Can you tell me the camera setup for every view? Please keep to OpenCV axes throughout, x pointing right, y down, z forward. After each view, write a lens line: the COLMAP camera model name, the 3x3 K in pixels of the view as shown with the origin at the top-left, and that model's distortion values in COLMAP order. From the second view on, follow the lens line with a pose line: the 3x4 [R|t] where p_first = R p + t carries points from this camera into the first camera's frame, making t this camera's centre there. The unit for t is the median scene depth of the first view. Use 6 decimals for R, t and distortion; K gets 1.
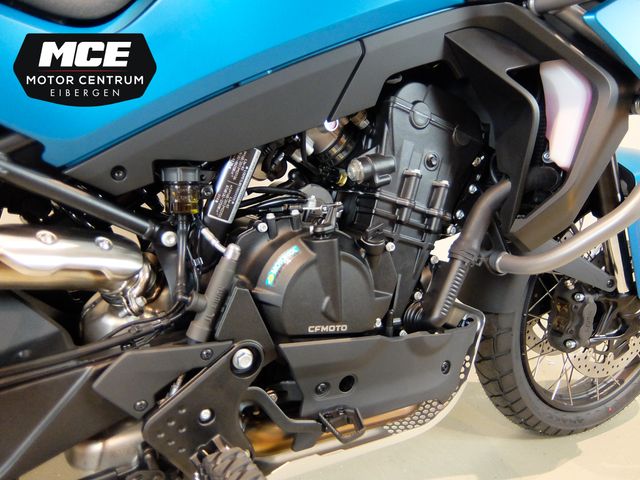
lens RADIAL K [[509.5, 0, 320.0], [0, 509.5, 240.0], [0, 0, 1]] dist [-0.004774, -0.002751]
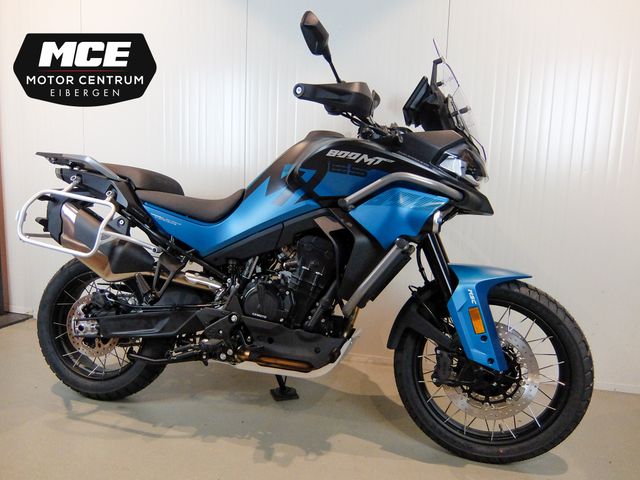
lens RADIAL K [[509.5, 0, 320.0], [0, 509.5, 240.0], [0, 0, 1]] dist [-0.004774, -0.002751]
pose [[0.714994, 0.029071, -0.698526, 2.191874], [-0.176717, 0.974205, -0.140340, 0.091038], [0.676428, 0.223783, 0.701688, -0.898831]]
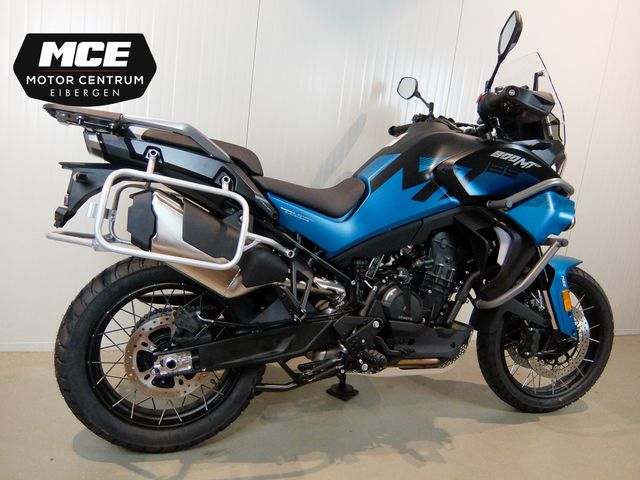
lens RADIAL K [[509.5, 0, 320.0], [0, 509.5, 240.0], [0, 0, 1]] dist [-0.004774, -0.002751]
pose [[0.987839, 0.054198, -0.145727, -0.059372], [-0.073820, 0.988389, -0.132805, 0.144204], [0.136837, 0.141947, 0.980371, -1.780044]]
